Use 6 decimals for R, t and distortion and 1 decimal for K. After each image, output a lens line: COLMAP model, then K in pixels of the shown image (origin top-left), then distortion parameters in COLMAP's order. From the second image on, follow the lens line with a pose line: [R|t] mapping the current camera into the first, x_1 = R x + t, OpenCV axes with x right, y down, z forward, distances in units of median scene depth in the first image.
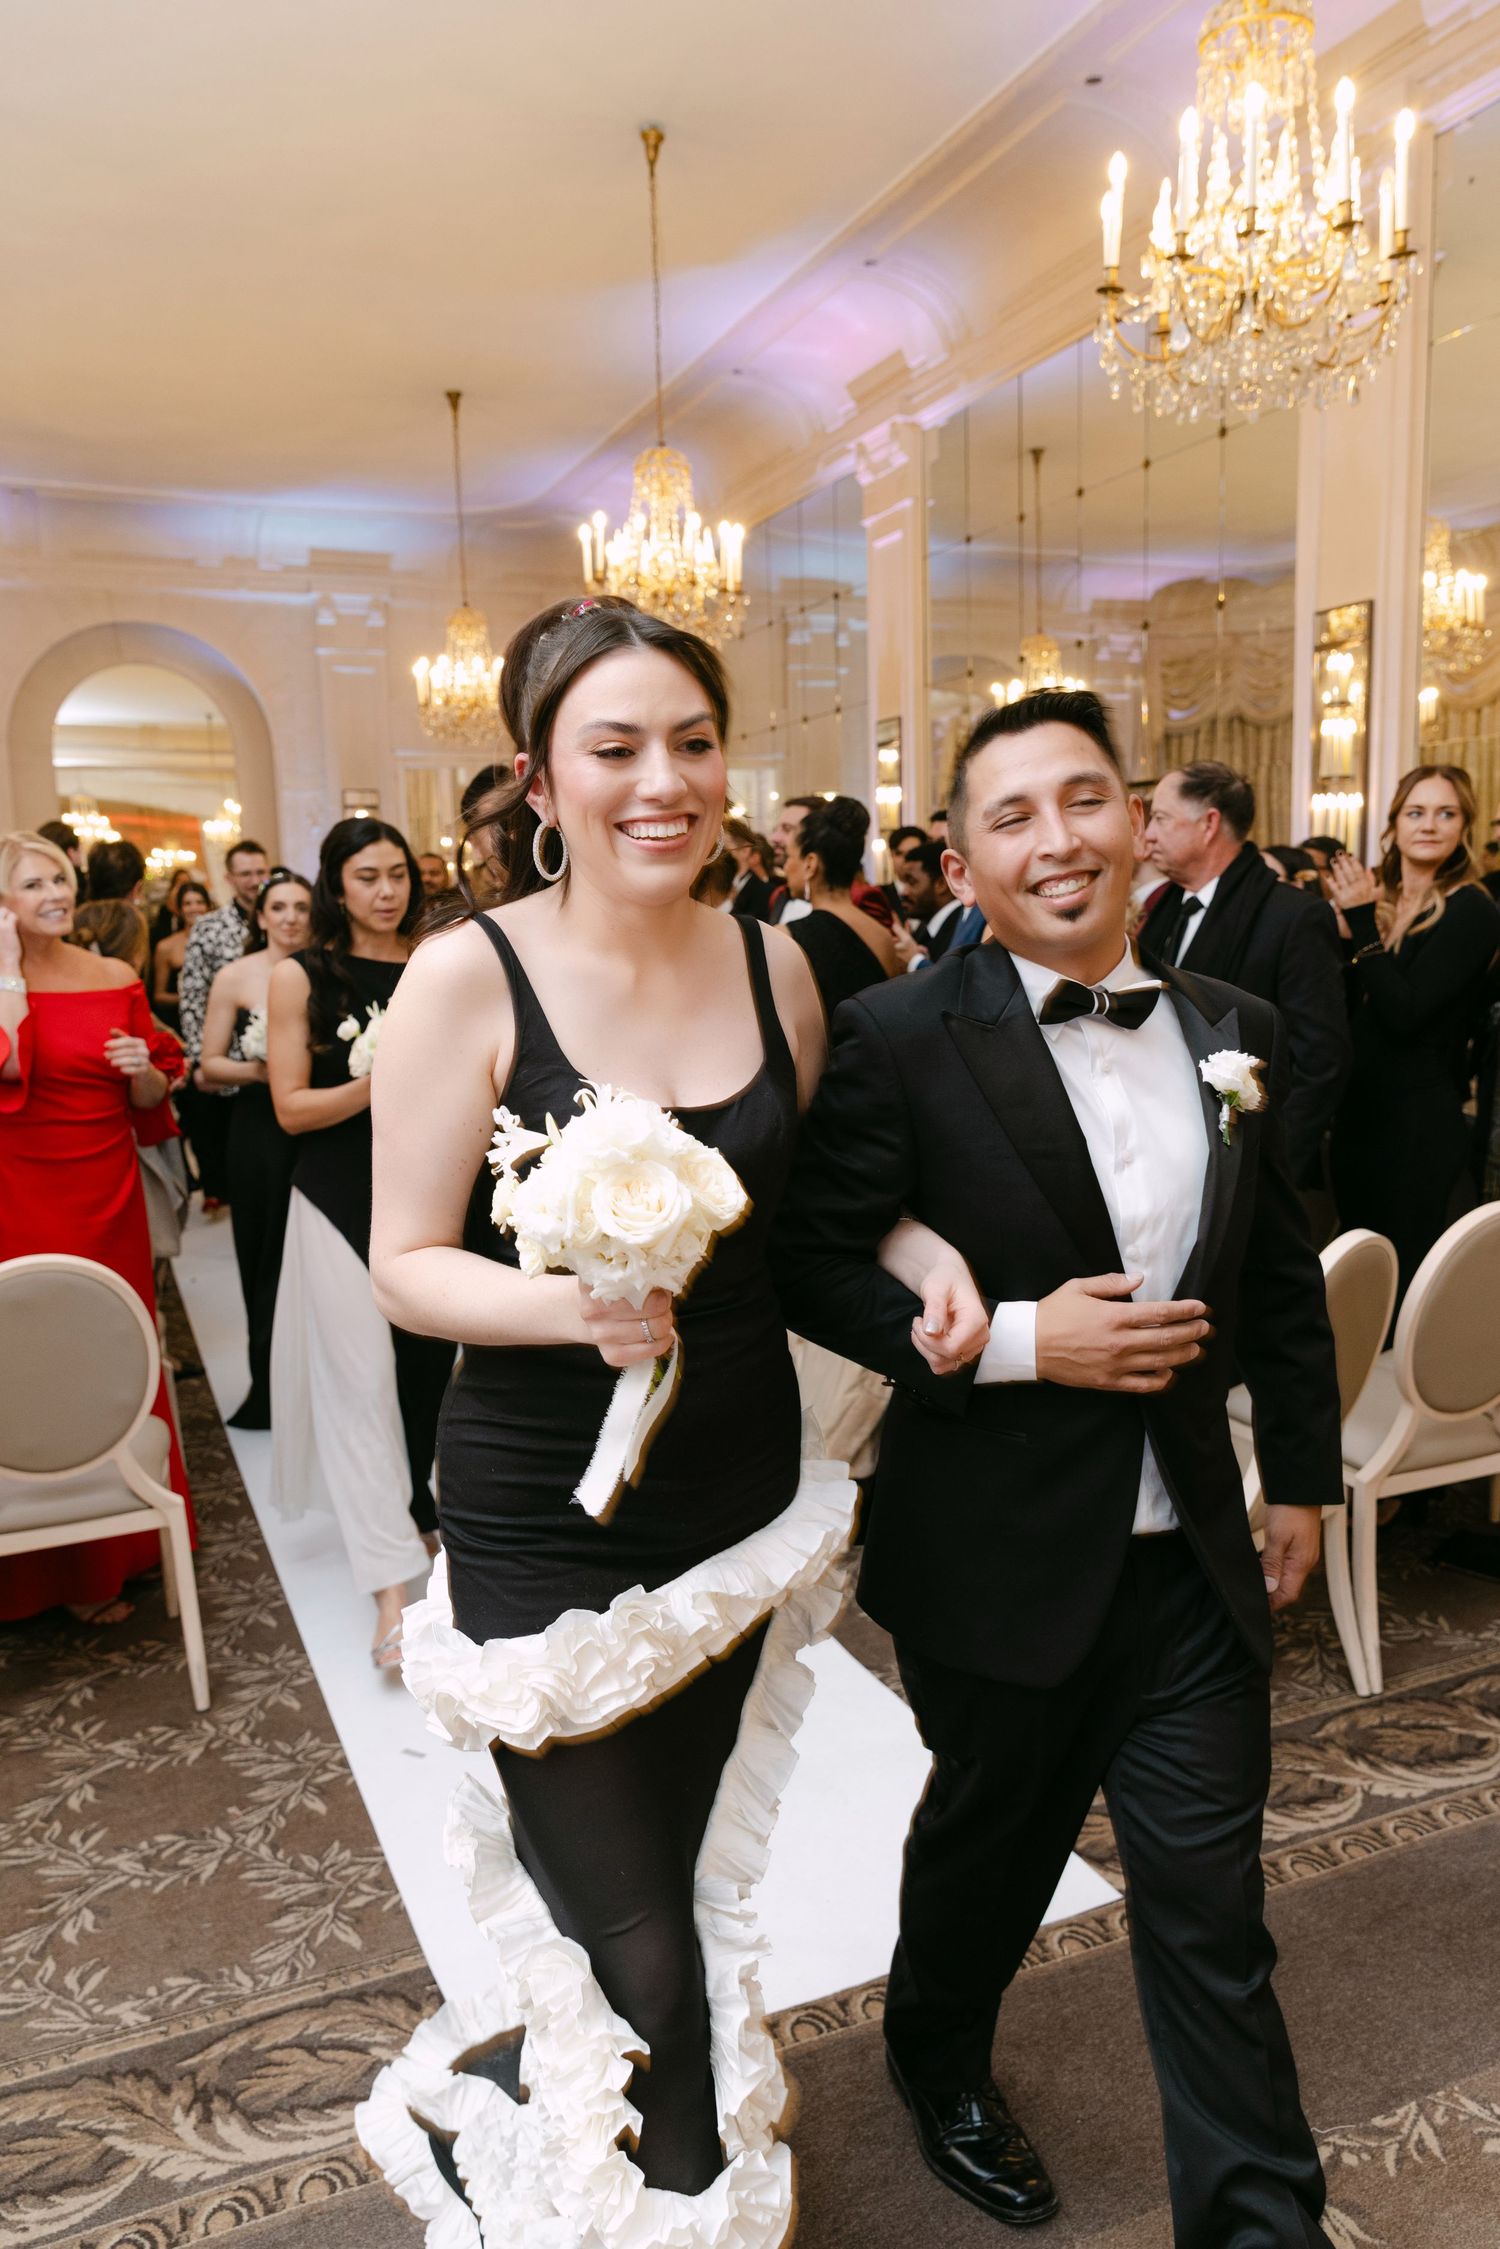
lens RADIAL K [[1605.6, 0, 756.1], [0, 1605.6, 1067.2], [0, 0, 1]] dist [0.005032, 0.005311]
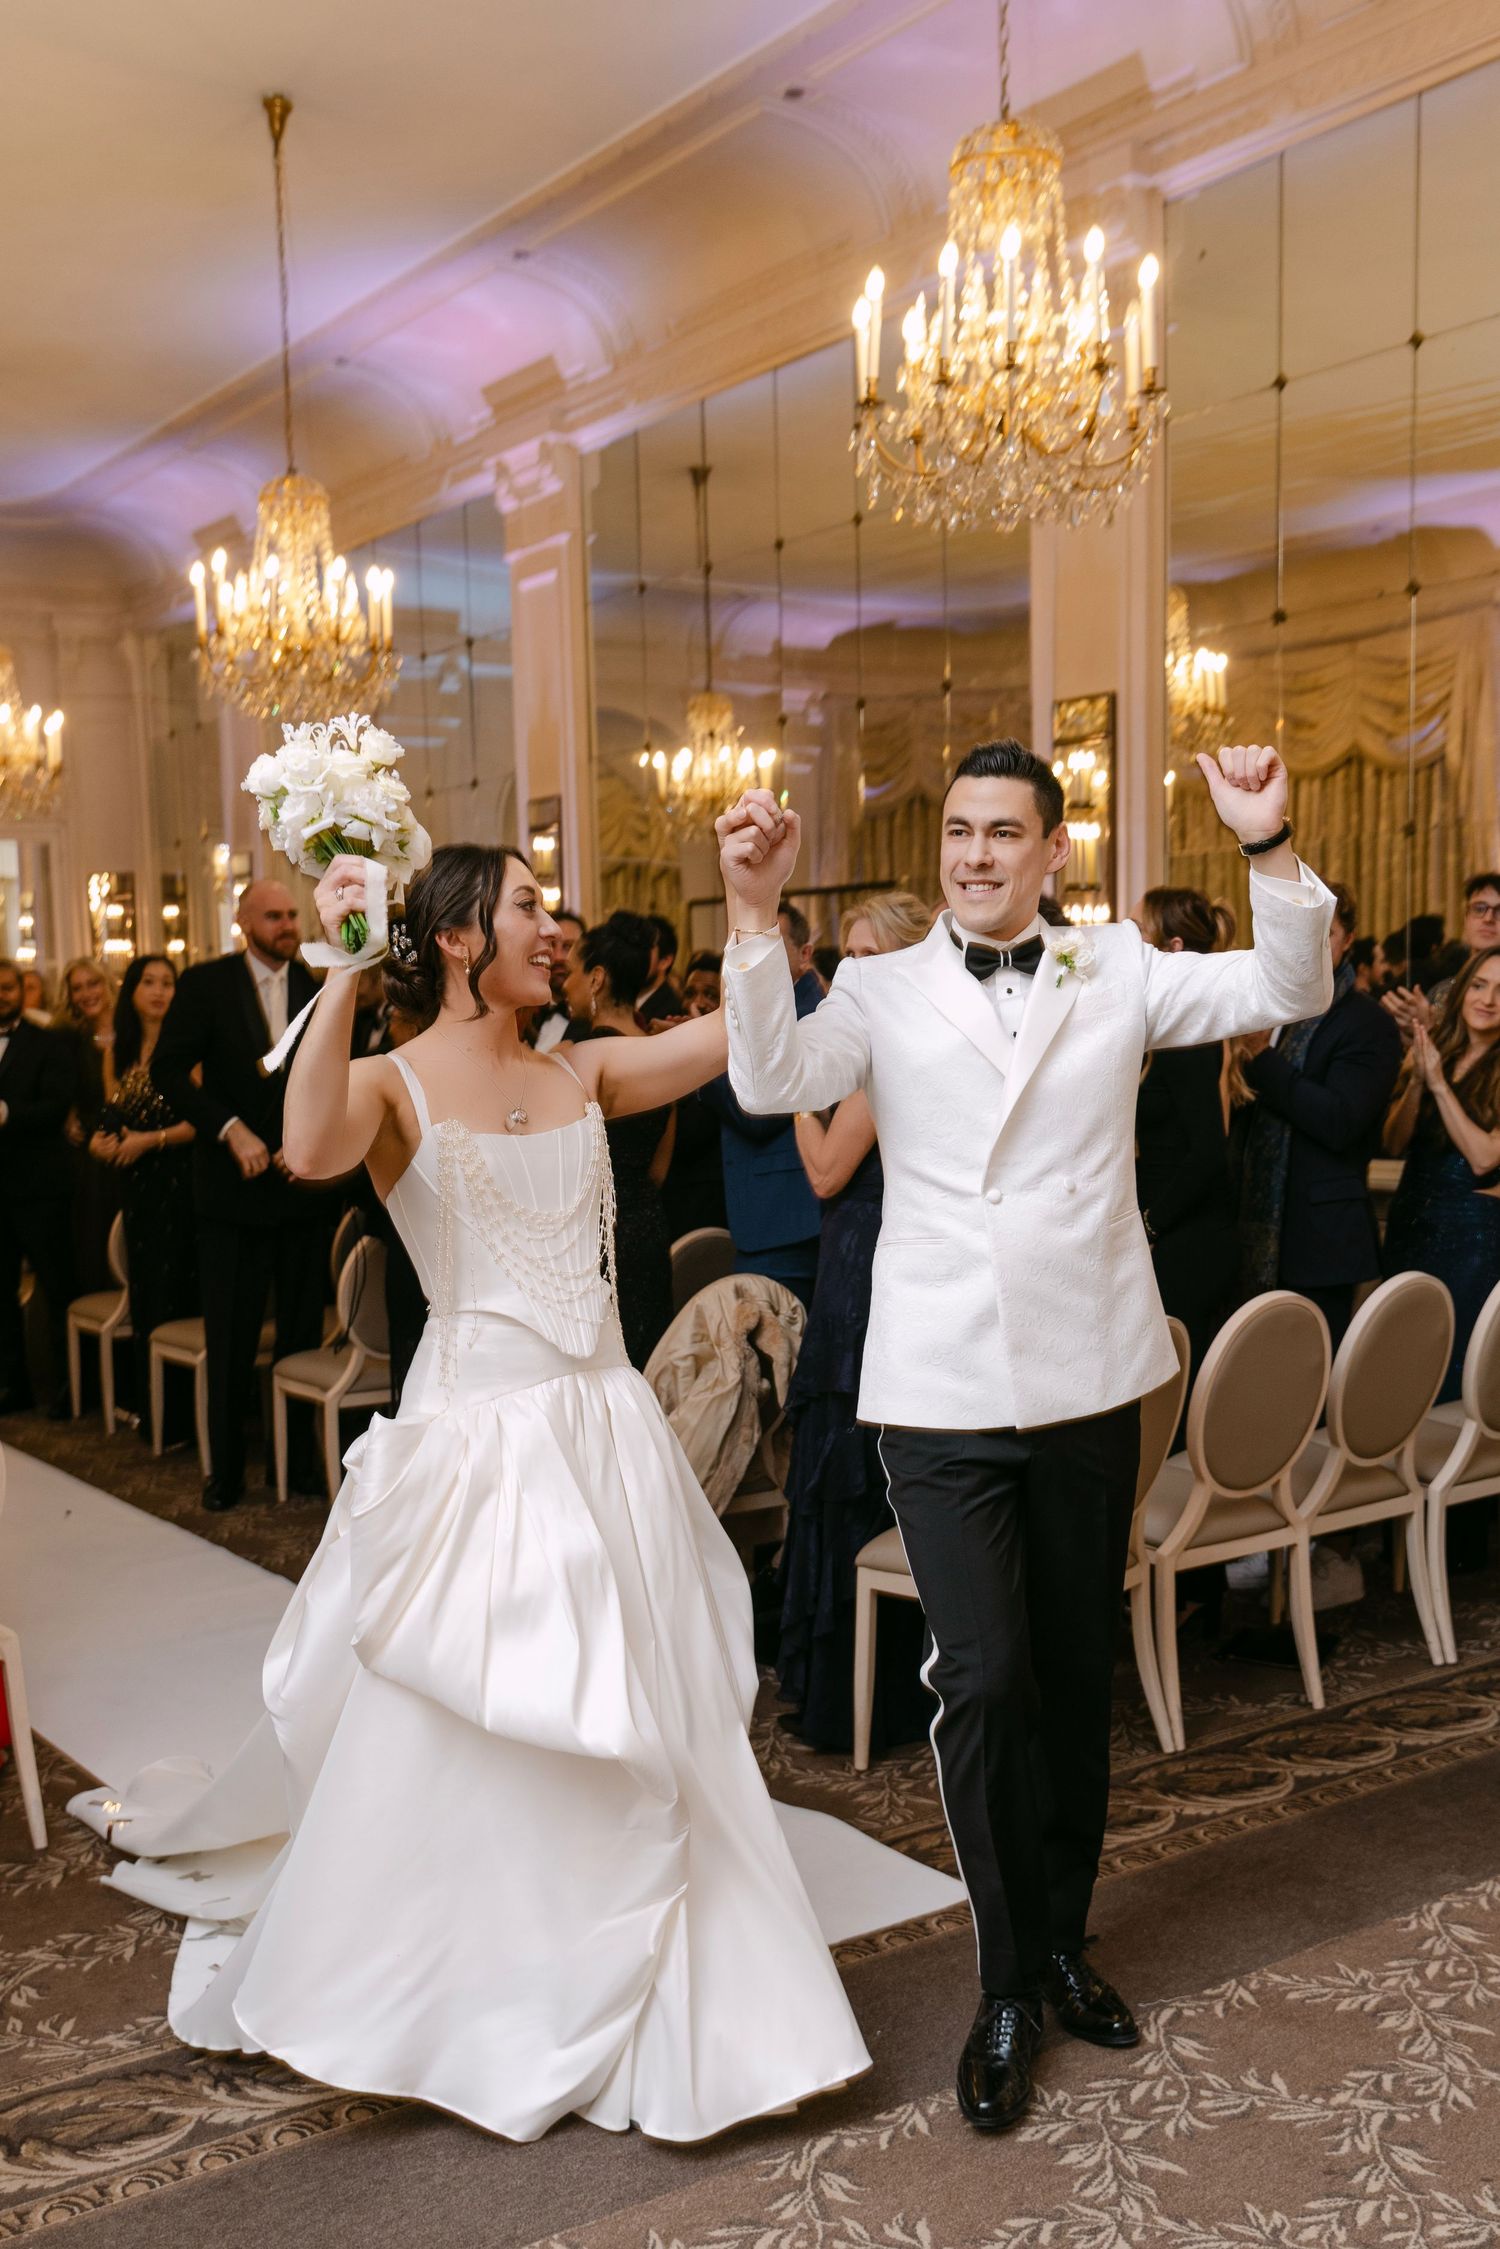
lens RADIAL K [[2201.5, 0, 750.0], [0, 2201.5, 1124.5], [0, 0, 1]] dist [-0.078785, 0.259236]
pose [[0.978442, -0.005995, 0.206435, -0.133254], [0.018004, 0.998249, -0.056345, 0.032006], [-0.205736, 0.058847, 0.976837, -0.269790]]
